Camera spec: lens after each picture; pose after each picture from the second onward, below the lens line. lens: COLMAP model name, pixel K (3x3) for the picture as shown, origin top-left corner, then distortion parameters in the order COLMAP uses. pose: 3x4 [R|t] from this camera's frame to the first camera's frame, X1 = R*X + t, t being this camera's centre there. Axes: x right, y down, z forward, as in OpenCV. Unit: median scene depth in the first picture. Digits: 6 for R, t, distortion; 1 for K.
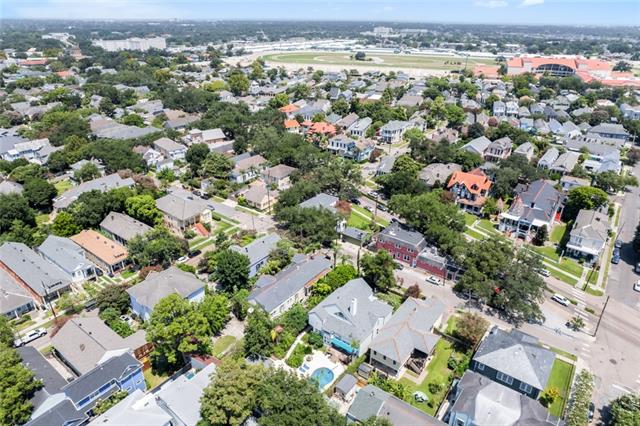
lens RADIAL K [[408.5, 0, 327.9], [0, 408.5, 212.8], [0, 0, 1]] dist [-0.081809, 0.067744]
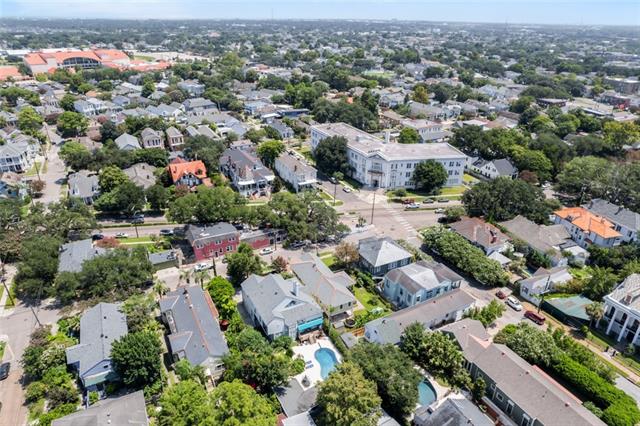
lens RADIAL K [[408.5, 0, 327.9], [0, 408.5, 212.8], [0, 0, 1]] dist [-0.081809, 0.067744]
pose [[0.434420, -0.394025, 0.809953, -0.415351], [0.381776, 0.895015, 0.230639, -0.092535], [-0.815798, 0.209026, 0.539242, 0.214978]]
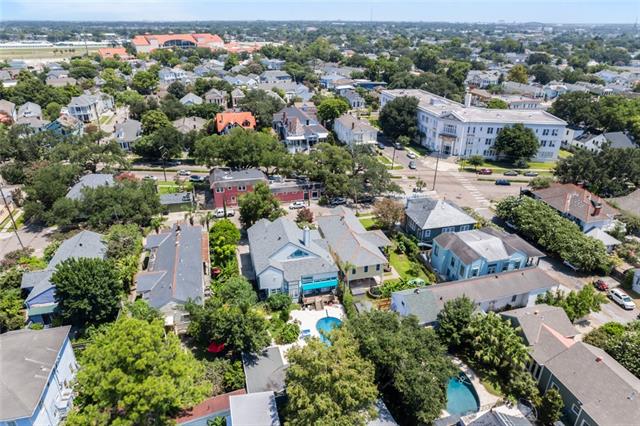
lens RADIAL K [[408.5, 0, 327.9], [0, 408.5, 212.8], [0, 0, 1]] dist [-0.081809, 0.067744]
pose [[0.623418, -0.347224, 0.700560, -0.280814], [0.340859, 0.927055, 0.156157, 0.051259], [-0.703679, 0.141441, 0.696297, 0.263482]]
